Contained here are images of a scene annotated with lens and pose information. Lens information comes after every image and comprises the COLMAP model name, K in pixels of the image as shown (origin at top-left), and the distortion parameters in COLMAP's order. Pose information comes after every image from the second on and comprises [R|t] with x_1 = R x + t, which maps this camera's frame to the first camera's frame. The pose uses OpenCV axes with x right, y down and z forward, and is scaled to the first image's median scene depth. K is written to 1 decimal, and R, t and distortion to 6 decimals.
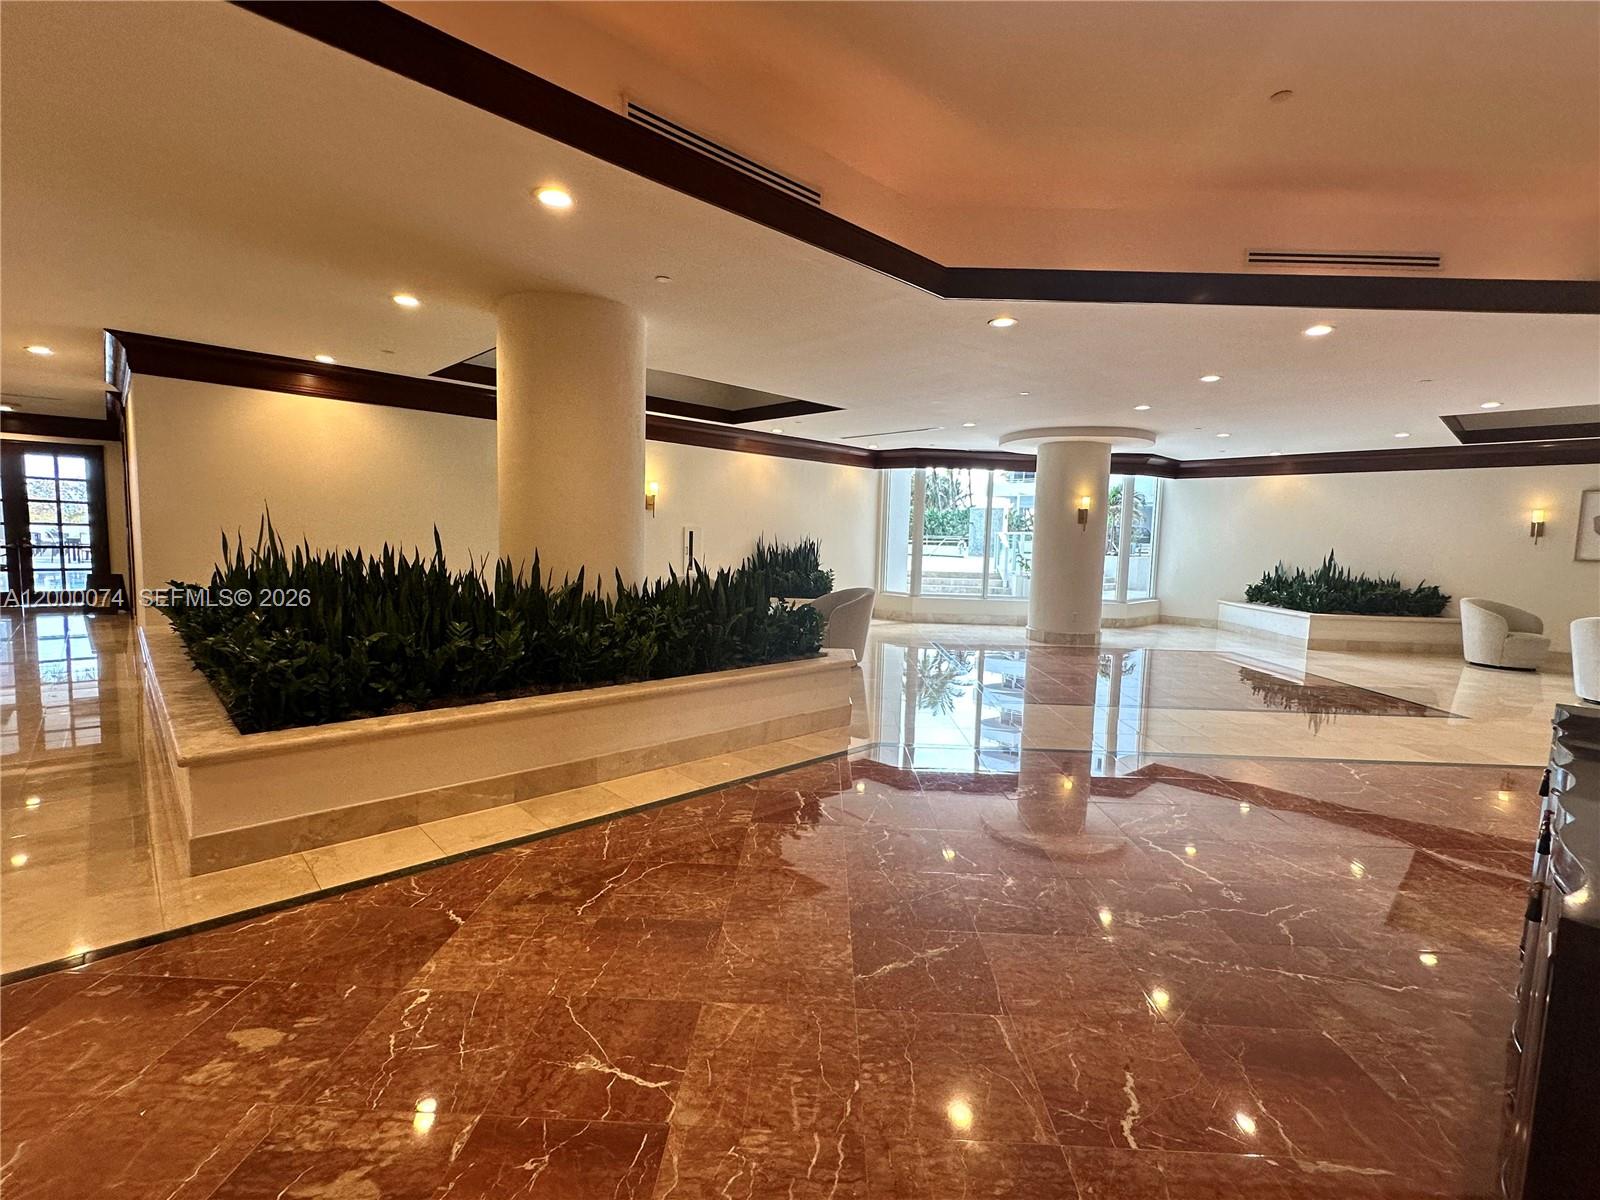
lens RADIAL K [[700.2, 0, 800.0], [0, 700.2, 600.0], [0, 0, 1]] dist [-0.000296, -0.000260]
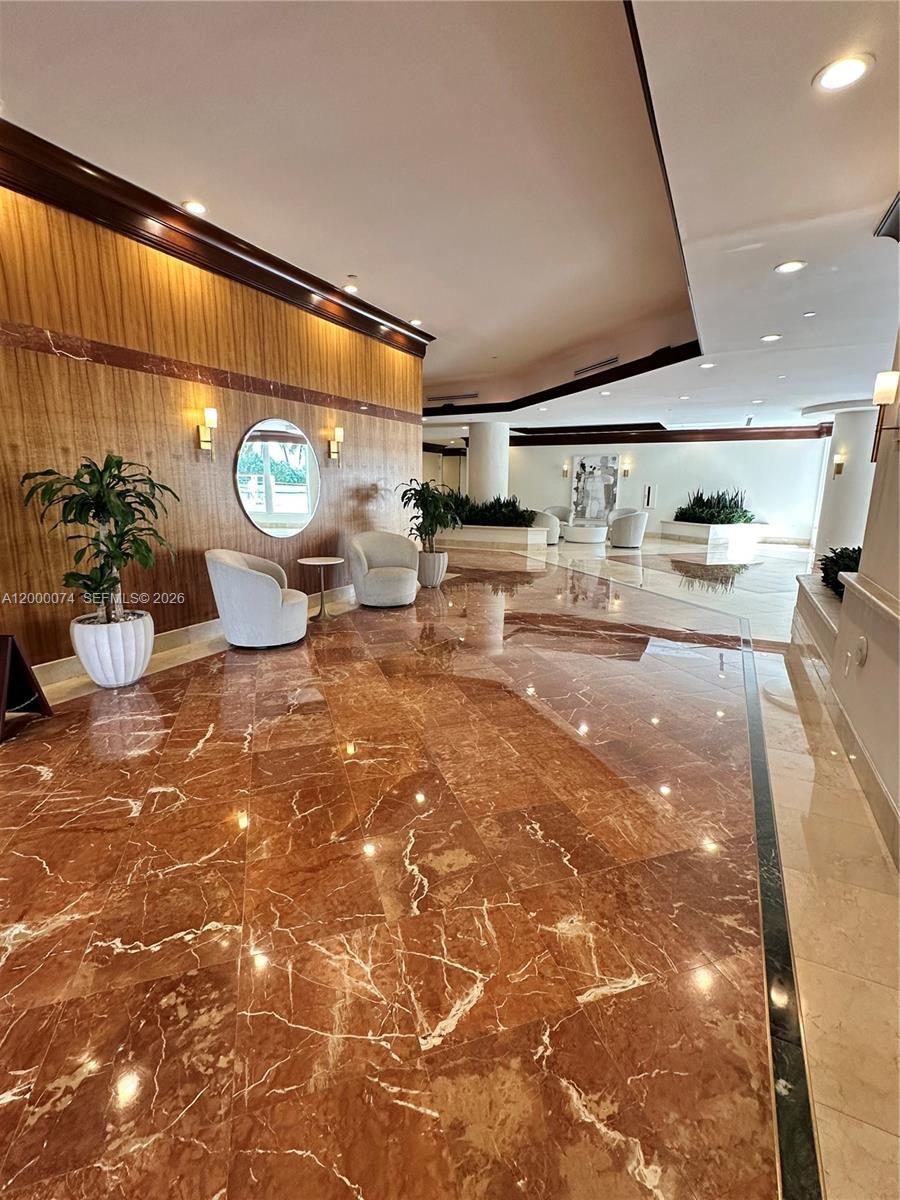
lens RADIAL K [[551.8, 0, 450.0], [0, 551.8, 600.0], [0, 0, 1]] dist [0.000475, 0.000071]
pose [[0.353129, 0.165314, -0.920854, 1.089212], [-0.083046, 0.985919, 0.145148, 0.036661], [0.931882, 0.025218, 0.361885, -0.069605]]
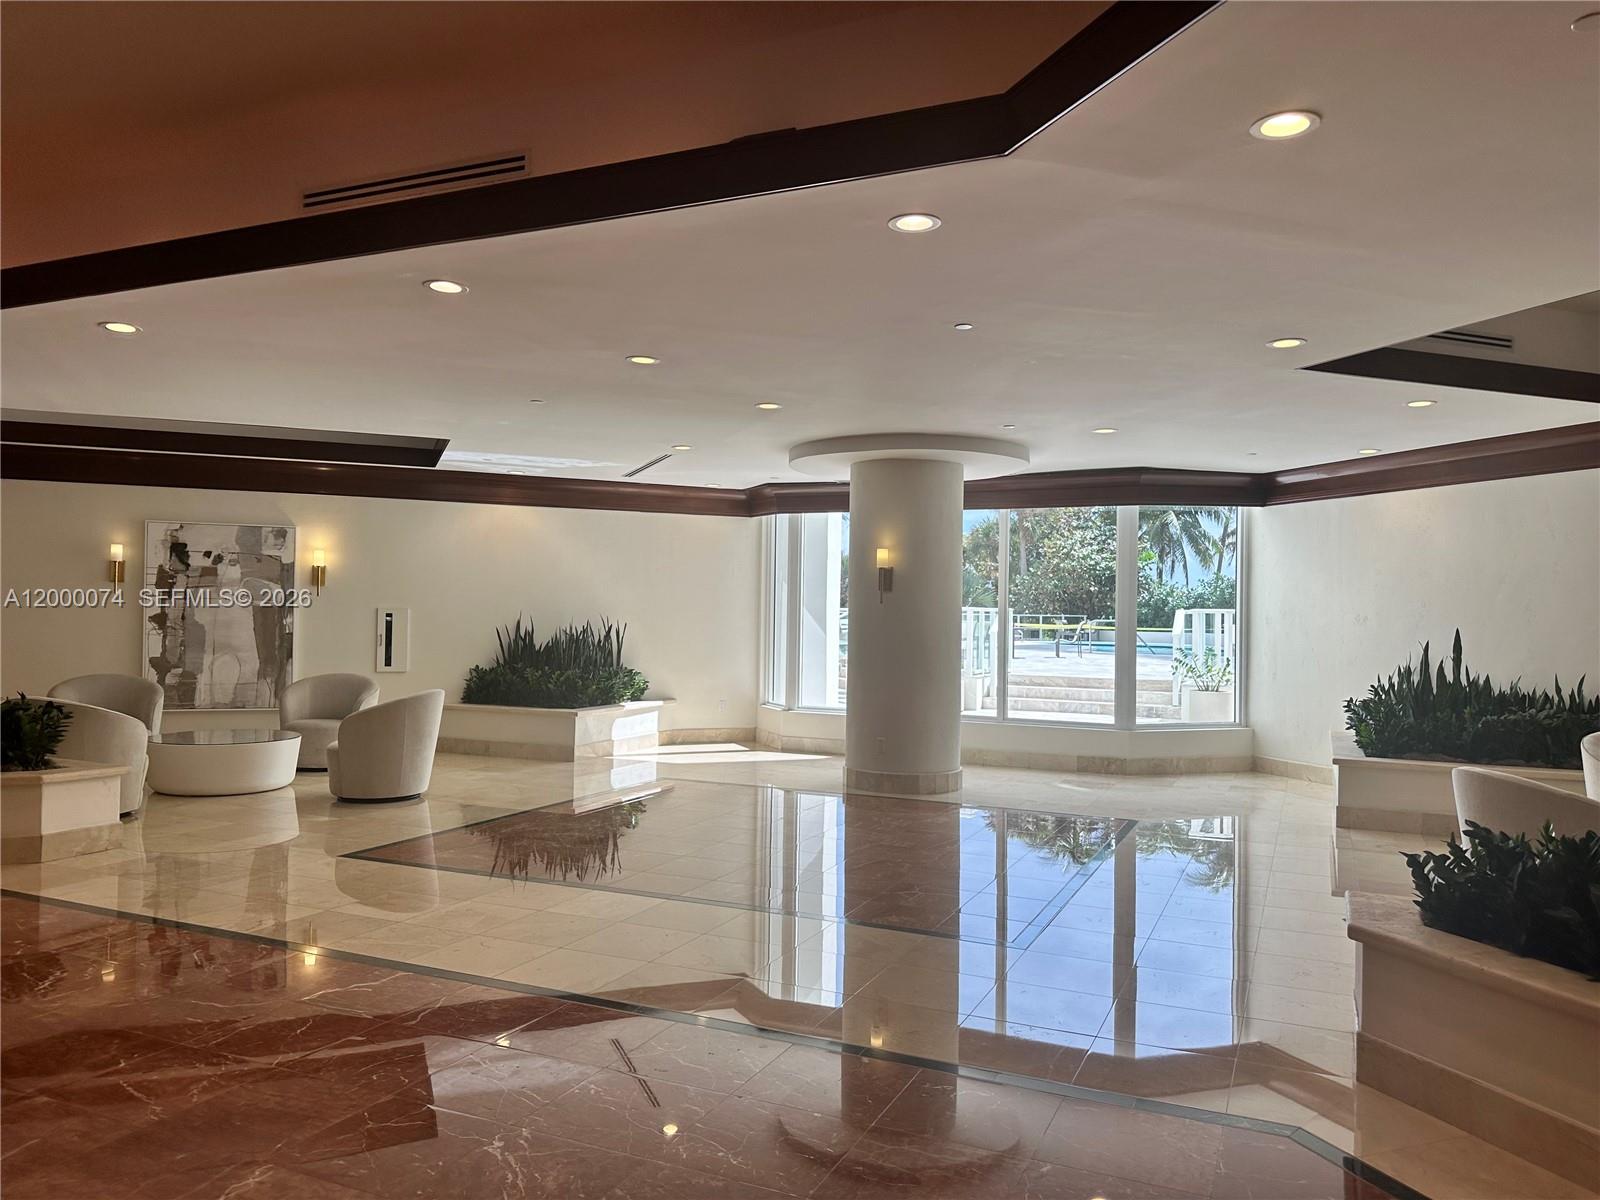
lens RADIAL K [[1120.6, 0, 807.4], [0, 1120.6, 606.4], [0, 0, 1]] dist [0.140194, -0.199138]
pose [[0.927948, -0.017209, -0.372313, 0.656948], [-0.025023, 0.993803, -0.108302, 0.010503], [0.371869, 0.109815, 0.921767, 0.077324]]
